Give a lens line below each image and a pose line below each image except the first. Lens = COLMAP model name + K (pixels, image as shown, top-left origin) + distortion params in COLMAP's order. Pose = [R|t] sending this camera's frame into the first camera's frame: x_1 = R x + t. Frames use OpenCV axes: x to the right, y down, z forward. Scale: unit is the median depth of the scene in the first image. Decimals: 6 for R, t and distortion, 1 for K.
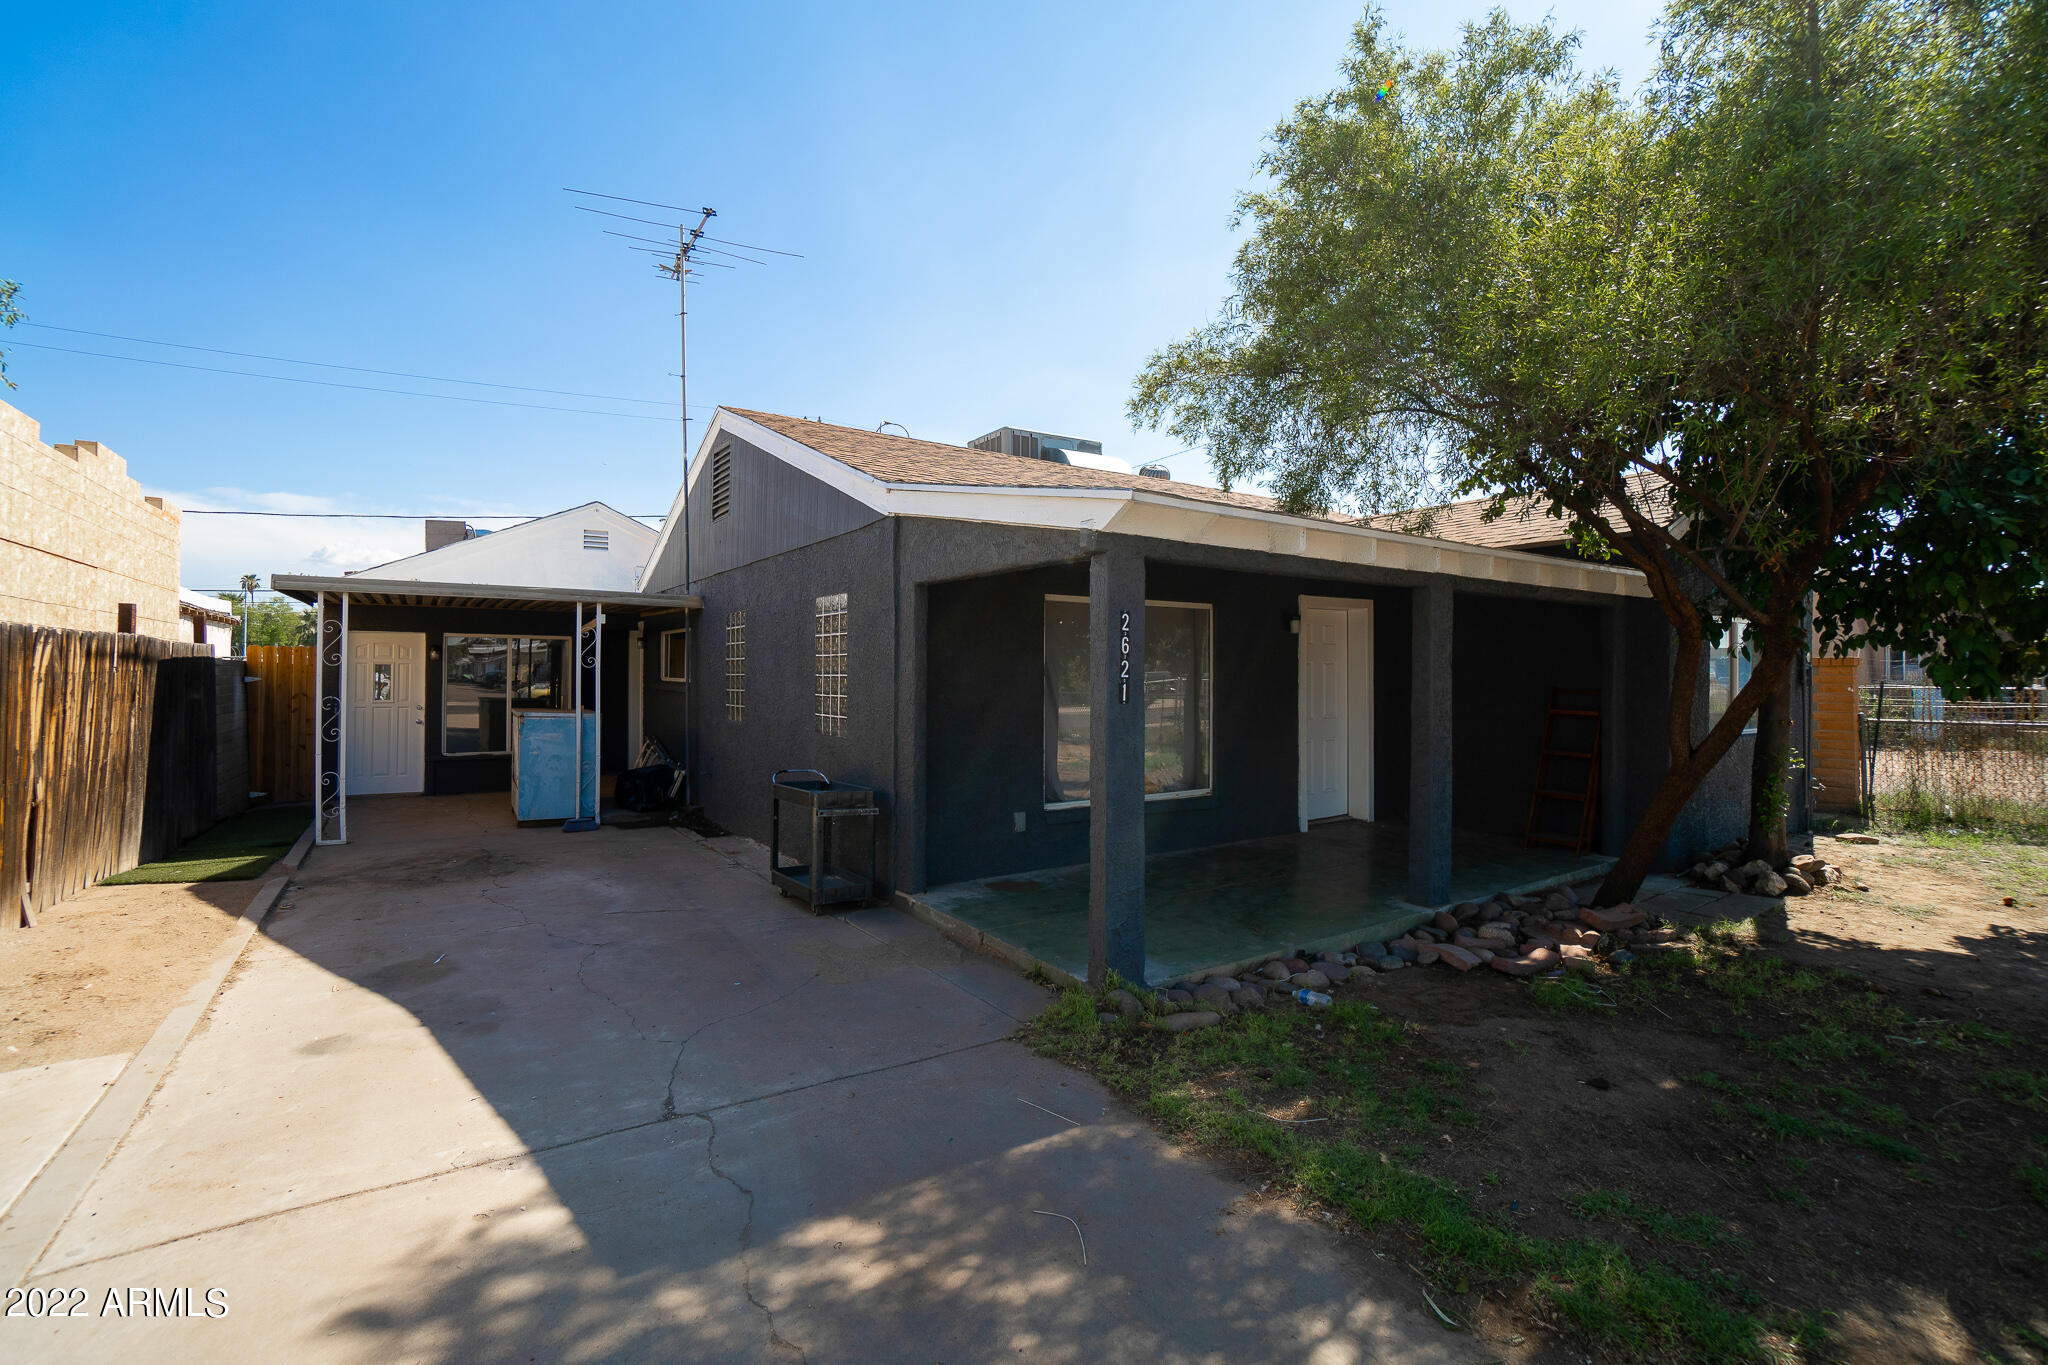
lens RADIAL K [[899.8, 0, 1012.9], [0, 899.8, 661.1], [0, 0, 1]] dist [-0.067996, 0.024452]
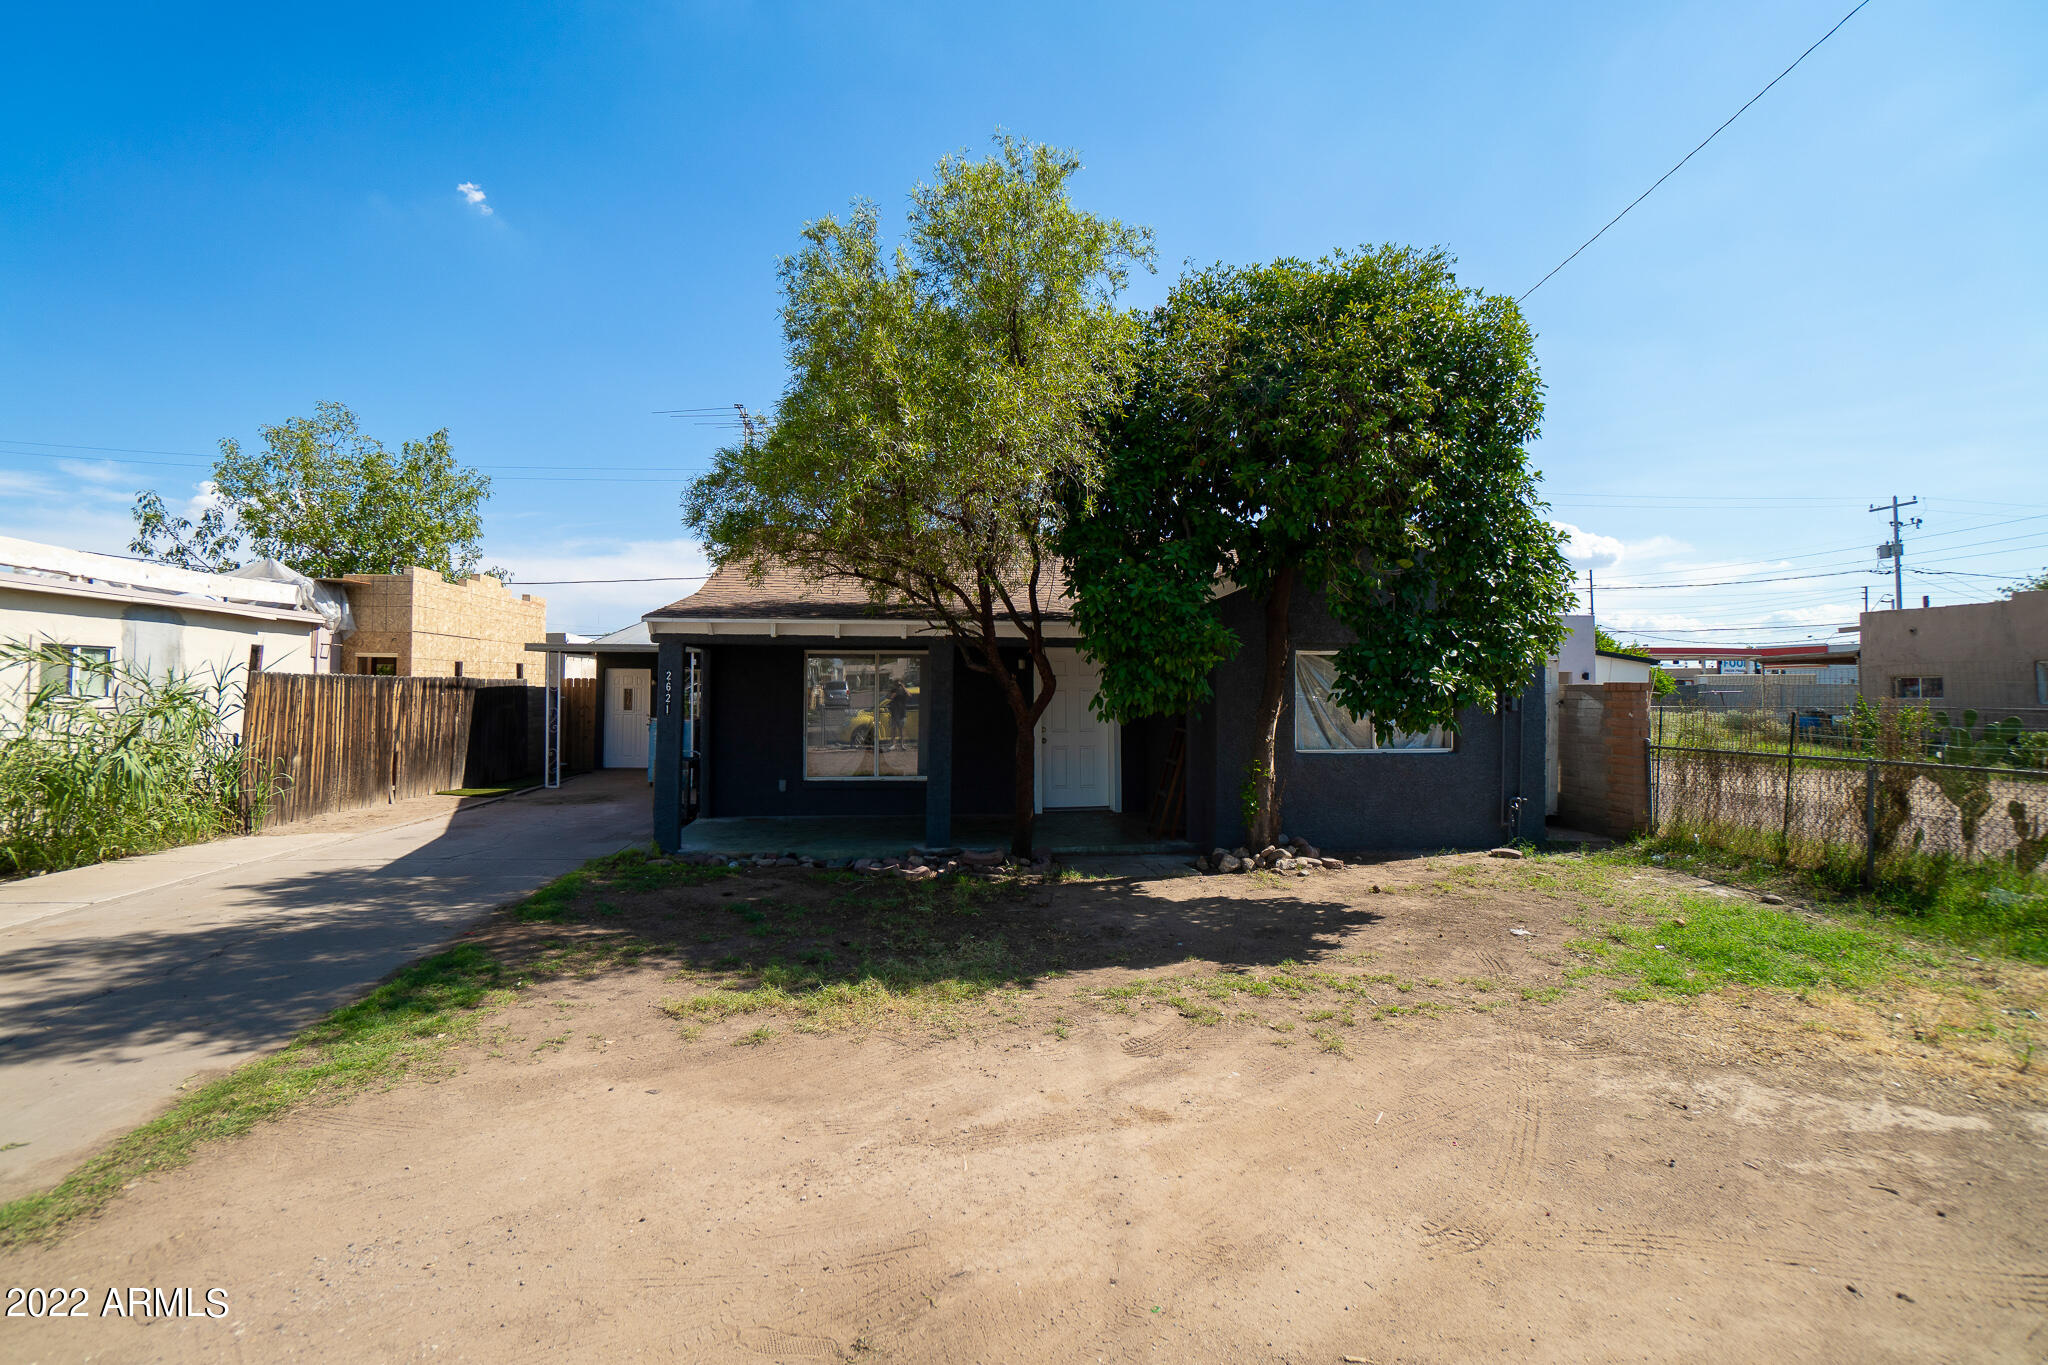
lens RADIAL K [[899.8, 0, 1012.9], [0, 899.8, 661.1], [0, 0, 1]] dist [-0.067996, 0.024452]
pose [[0.899815, -0.011970, -0.436107, 0.969925], [0.005100, 0.999844, -0.016921, -0.022844], [0.436241, 0.013002, 0.899736, -0.283072]]
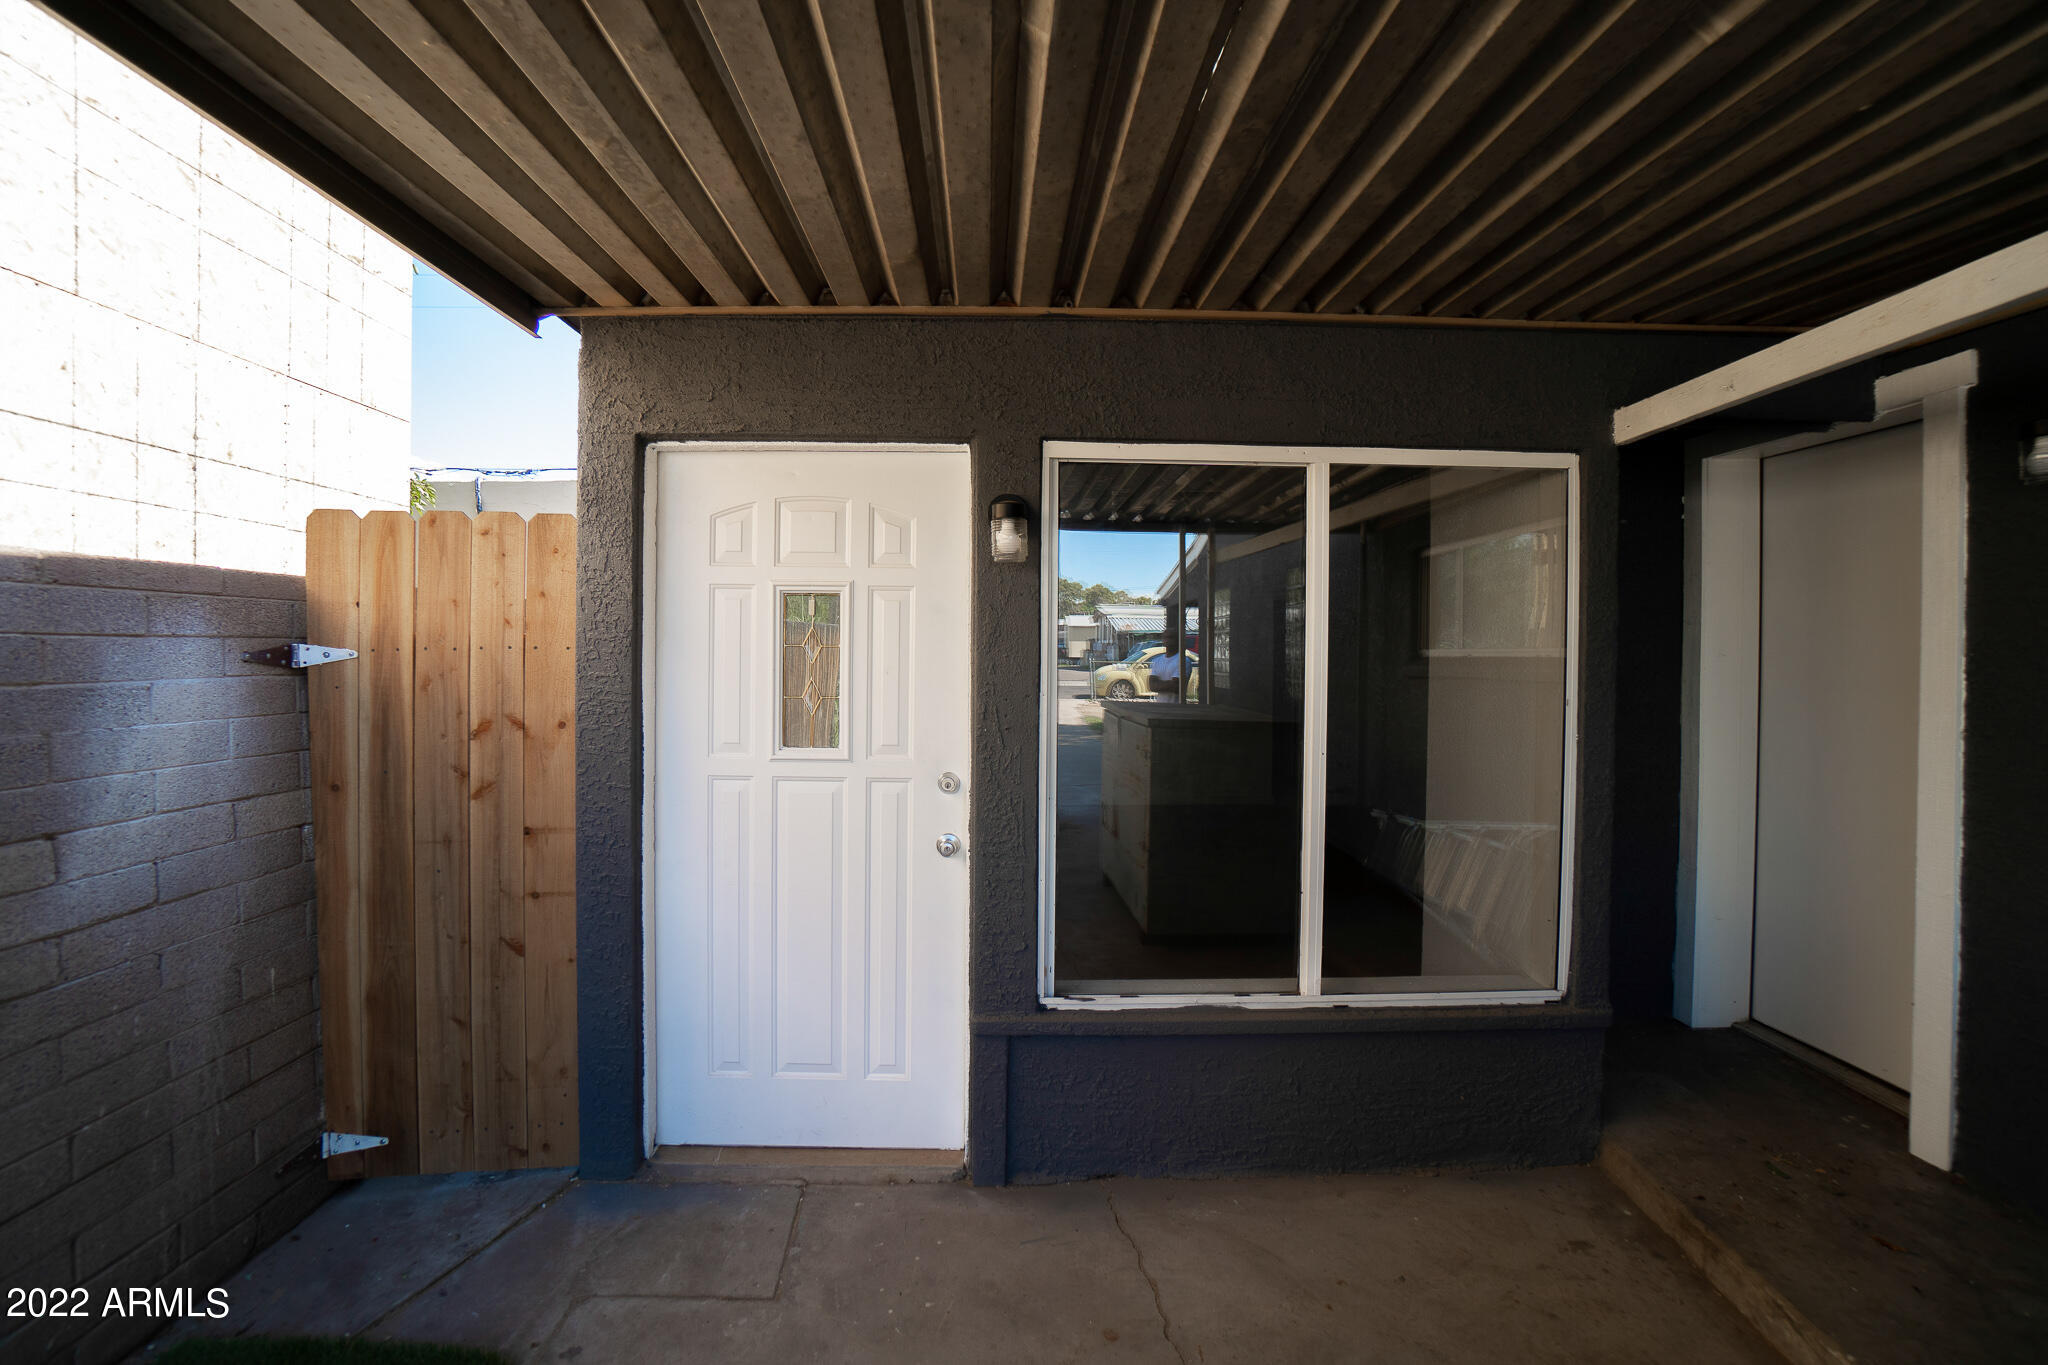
lens RADIAL K [[899.8, 0, 1012.9], [0, 899.8, 661.1], [0, 0, 1]] dist [-0.067996, 0.024452]
pose [[0.843802, 0.006349, -0.536617, -0.809479], [0.001551, 0.999897, 0.014270, 0.026894], [0.536652, -0.012874, 0.843705, 1.221821]]
